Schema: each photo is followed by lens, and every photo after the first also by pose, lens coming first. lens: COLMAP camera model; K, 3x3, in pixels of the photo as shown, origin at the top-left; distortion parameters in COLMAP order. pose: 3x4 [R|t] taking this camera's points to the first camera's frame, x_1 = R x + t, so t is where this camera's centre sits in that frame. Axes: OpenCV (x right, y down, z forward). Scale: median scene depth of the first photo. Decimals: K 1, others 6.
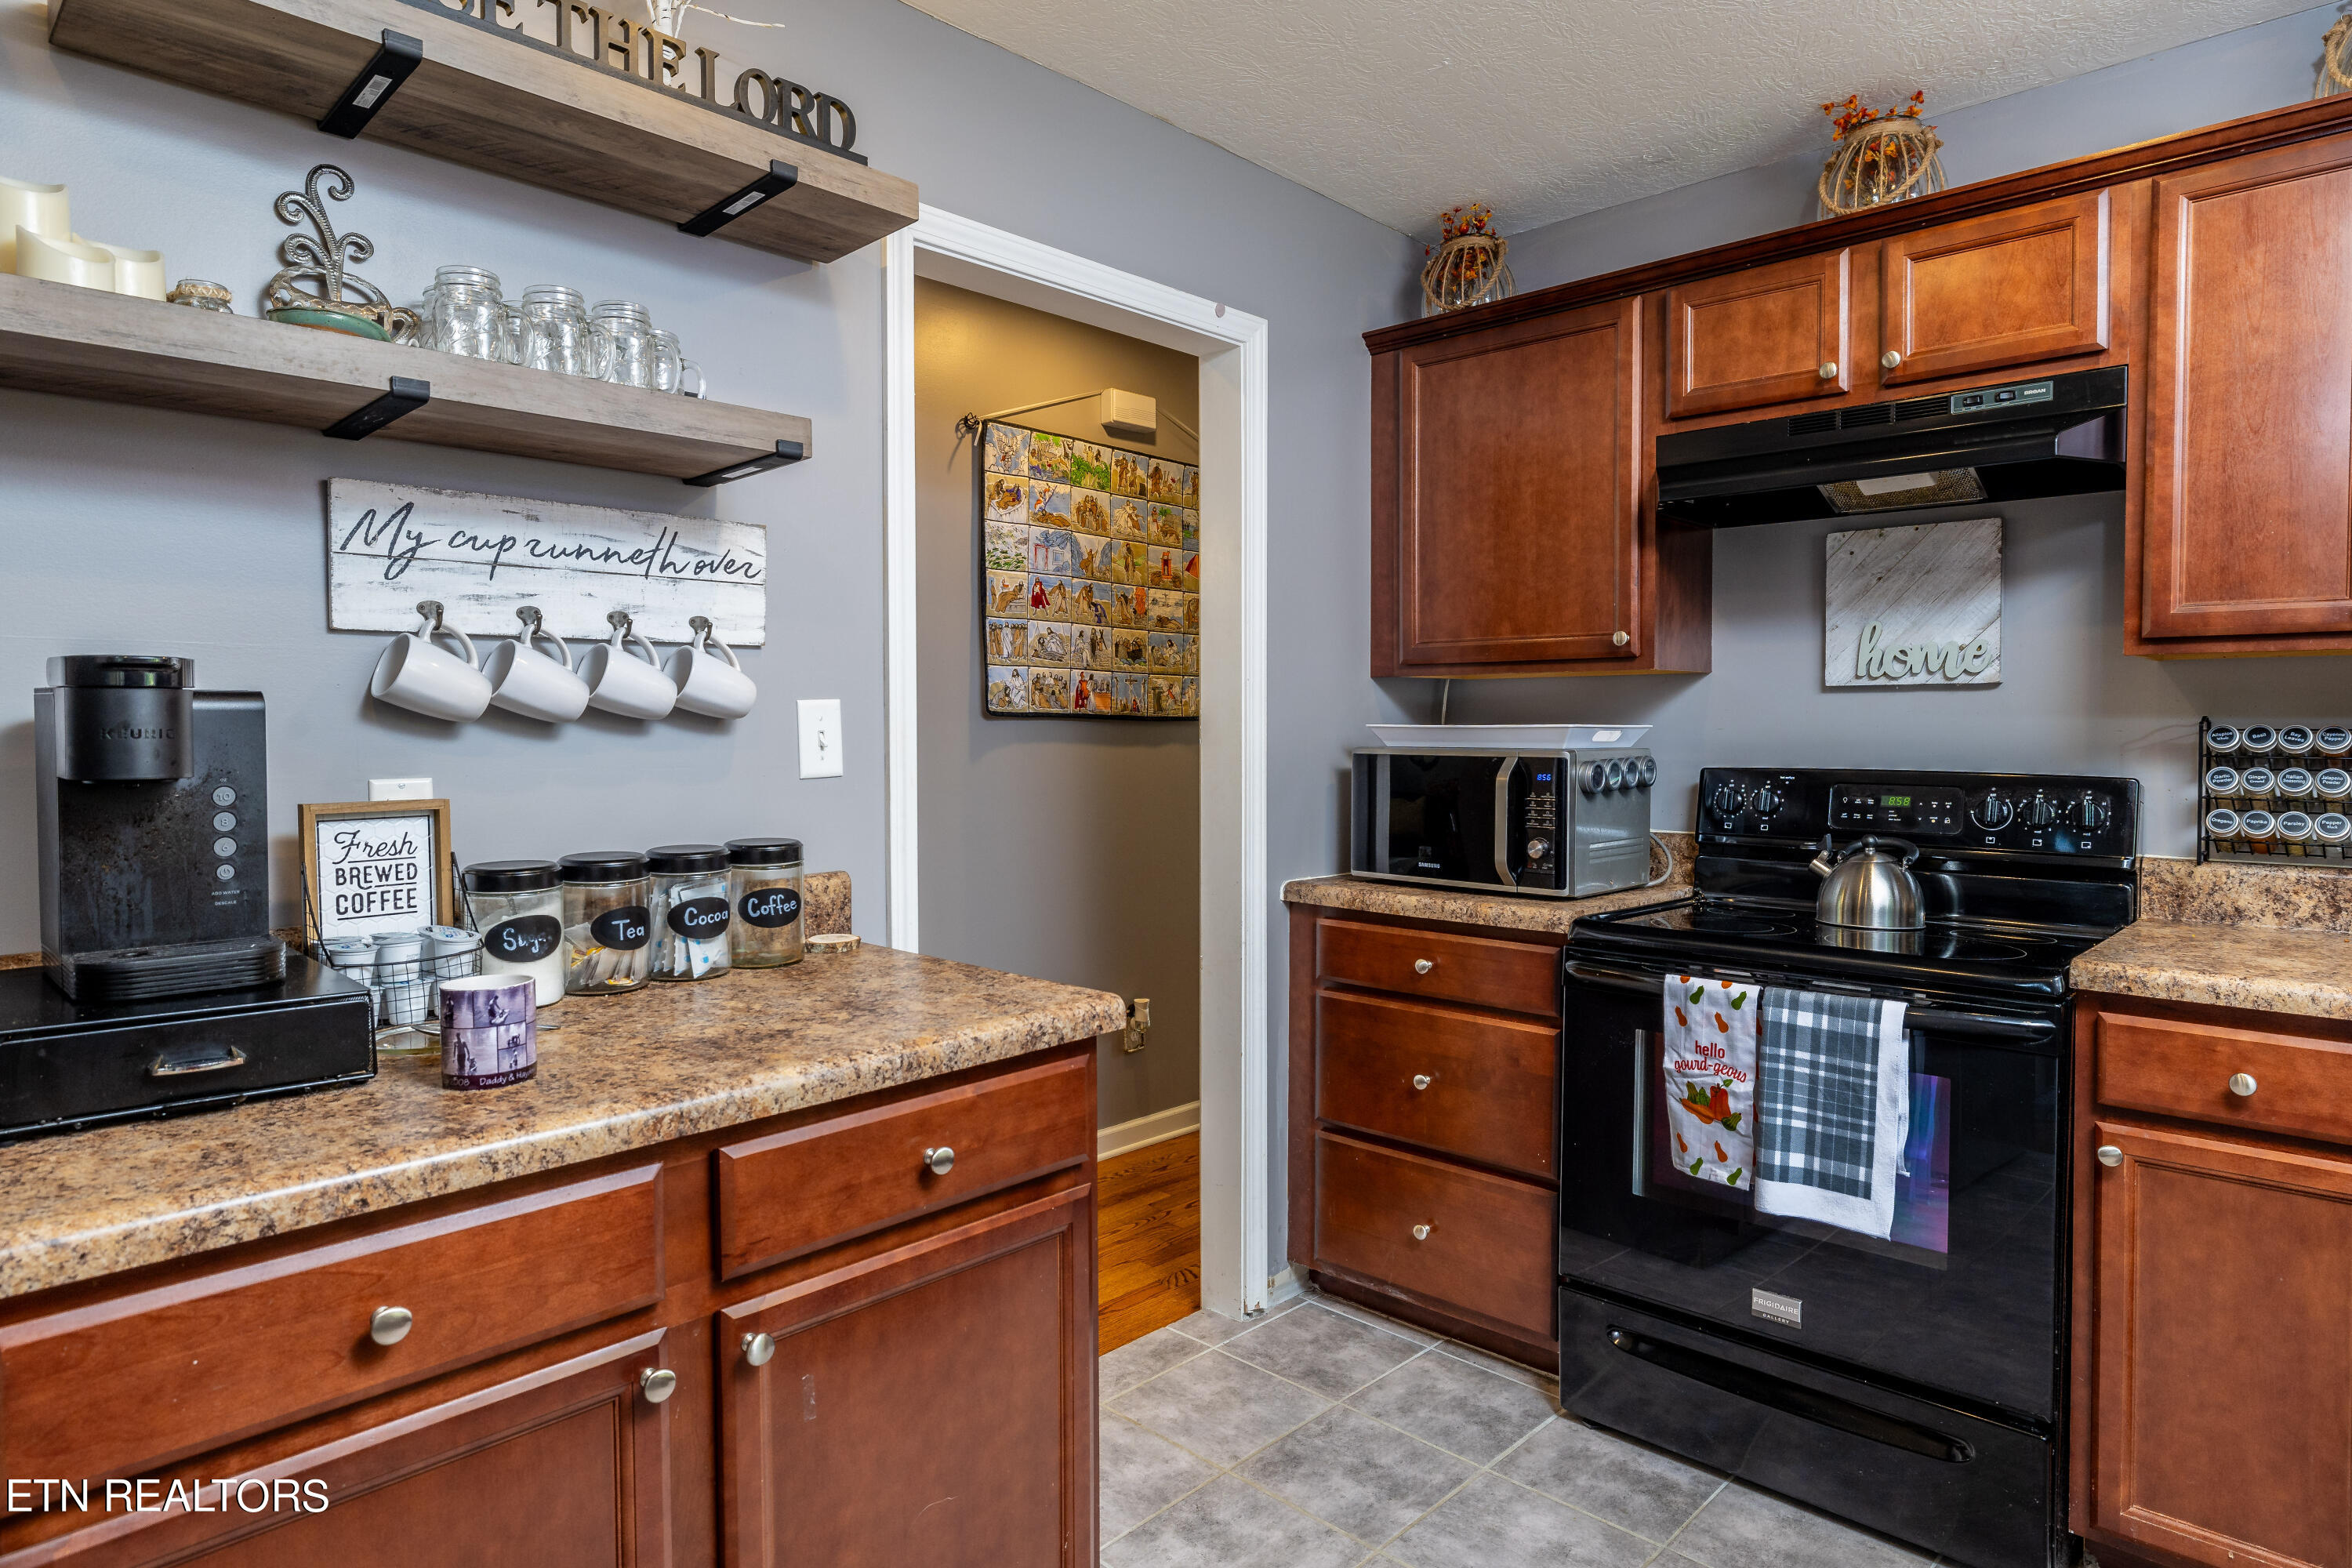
lens RADIAL K [[1345.3, 0, 1201.9], [0, 1345.3, 760.0], [0, 0, 1]] dist [0.000318, -0.000141]
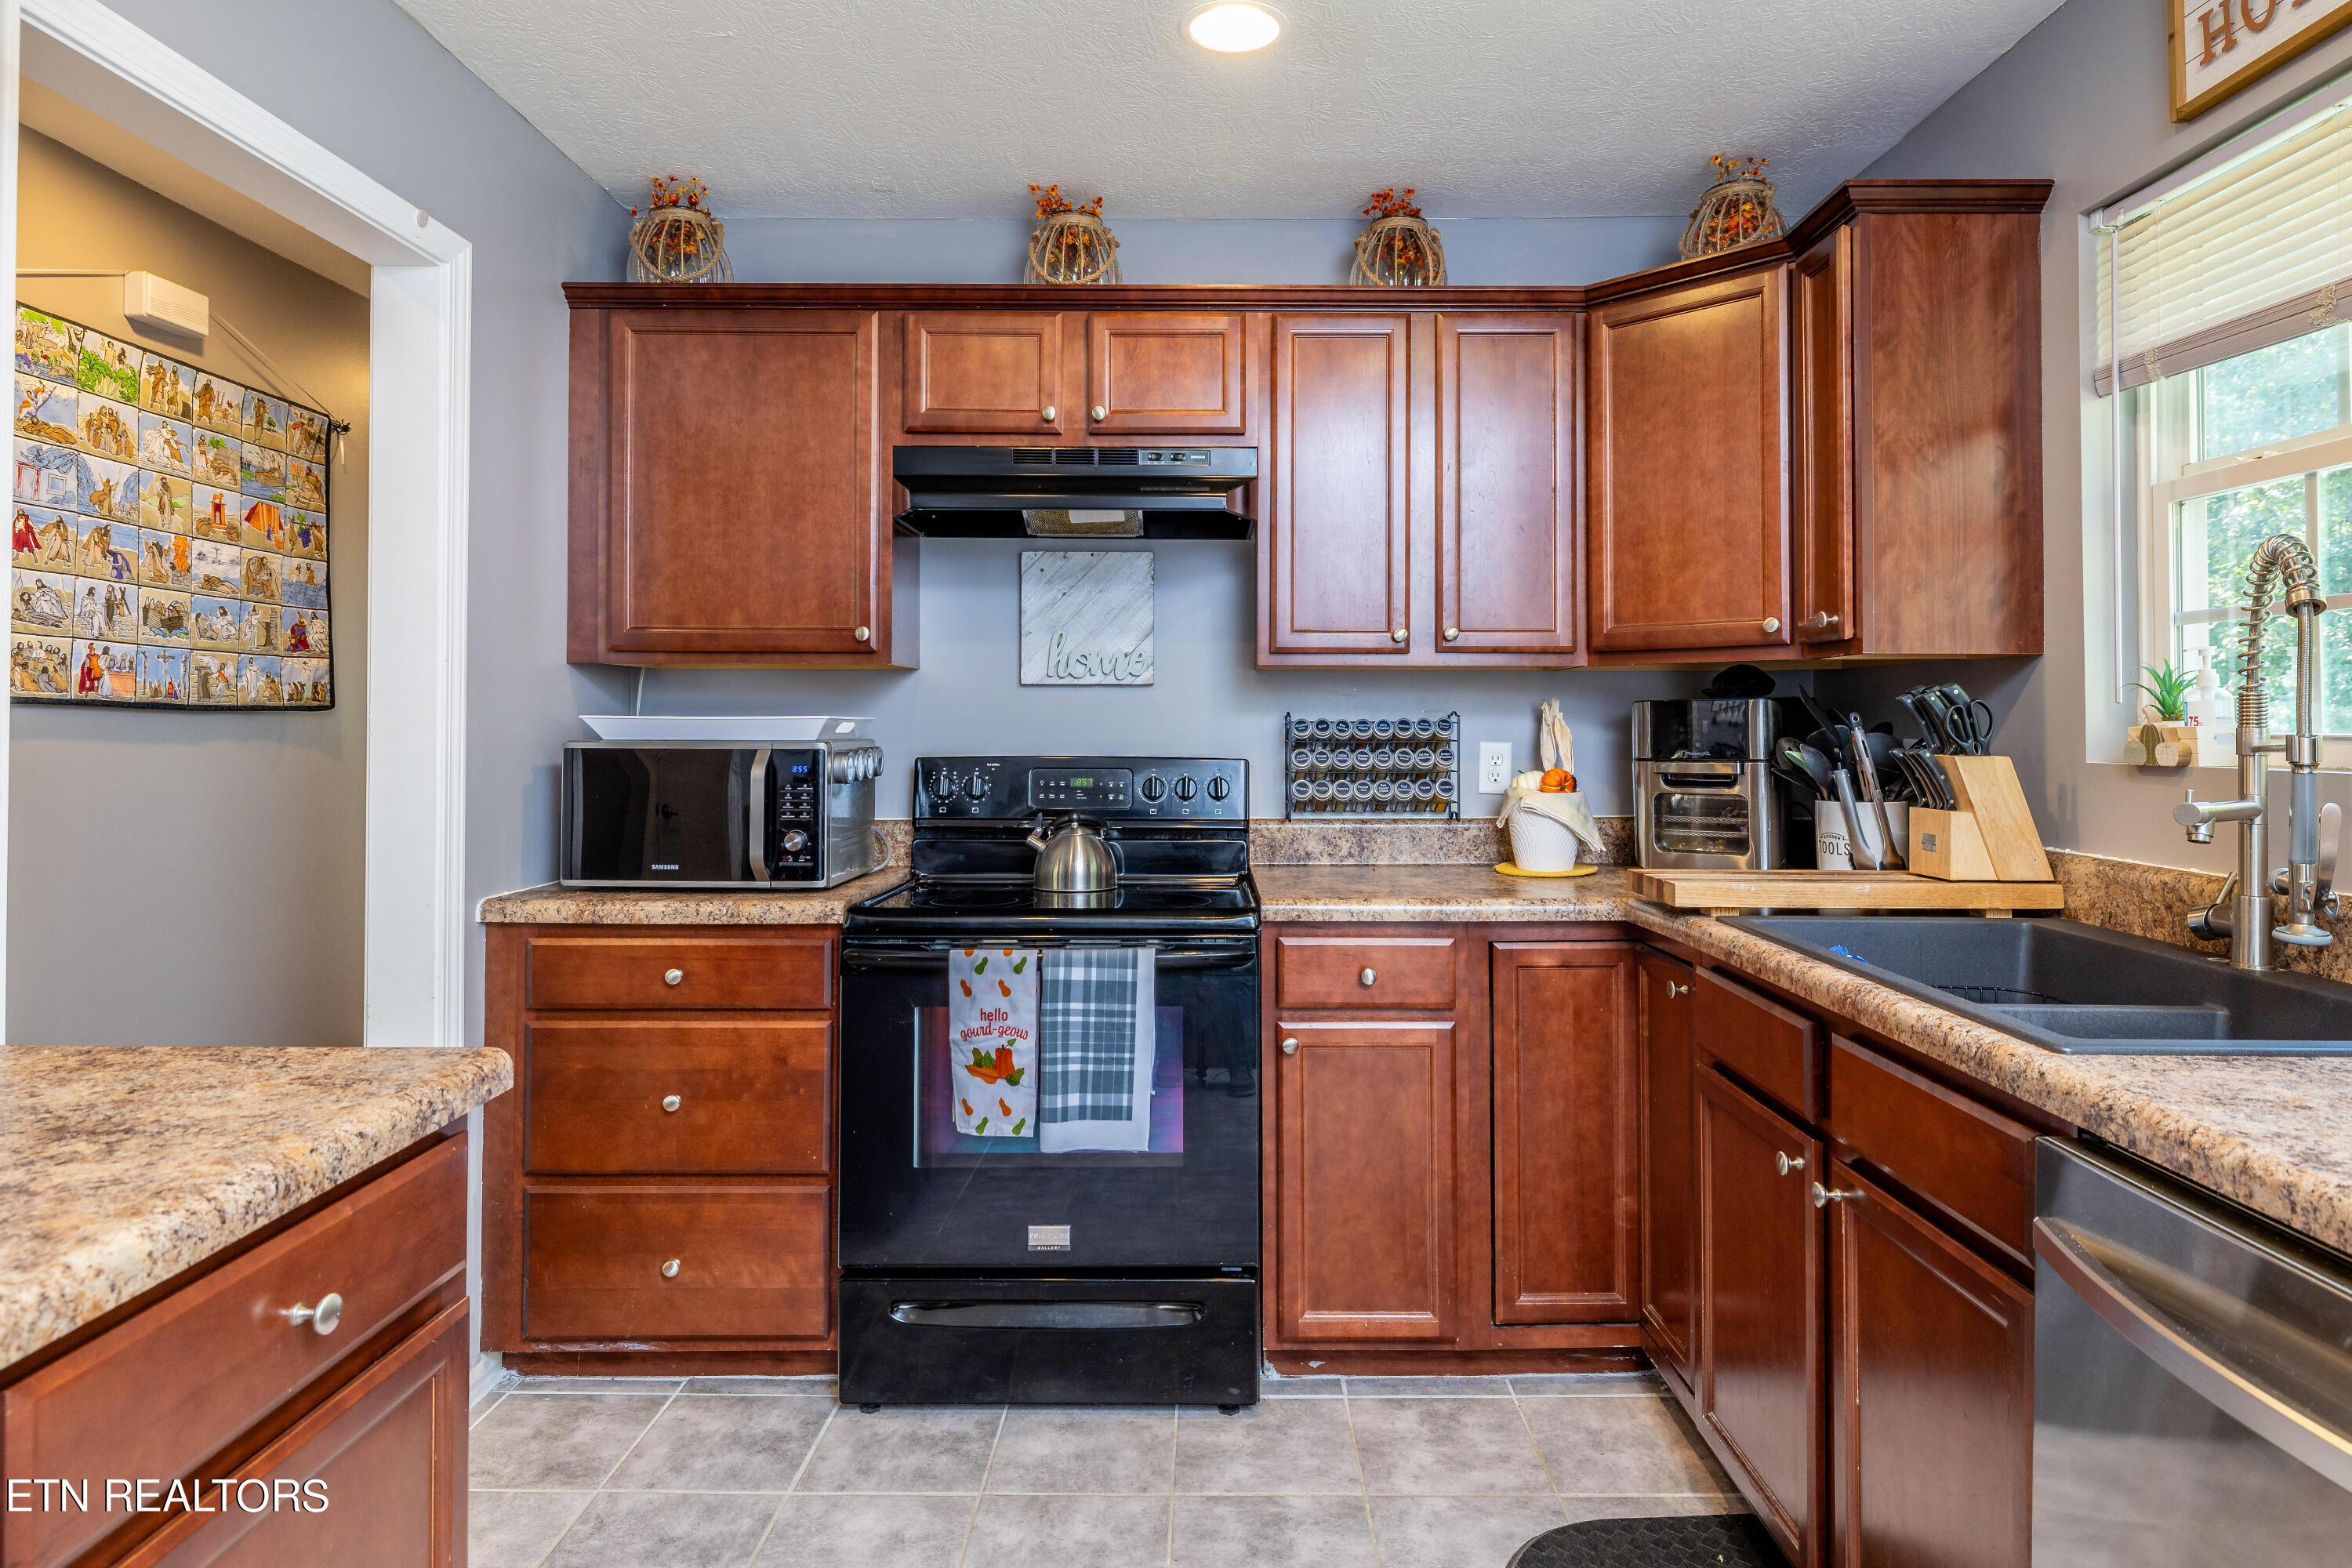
lens RADIAL K [[1302.1, 0, 1220.4], [0, 1302.1, 698.8], [0, 0, 1]] dist [-0.000777, 0.000498]
pose [[0.724738, 0.013476, 0.688893, -0.229384], [0.015949, 0.999213, -0.036325, 0.001086], [-0.688840, 0.037313, 0.723953, 0.106019]]
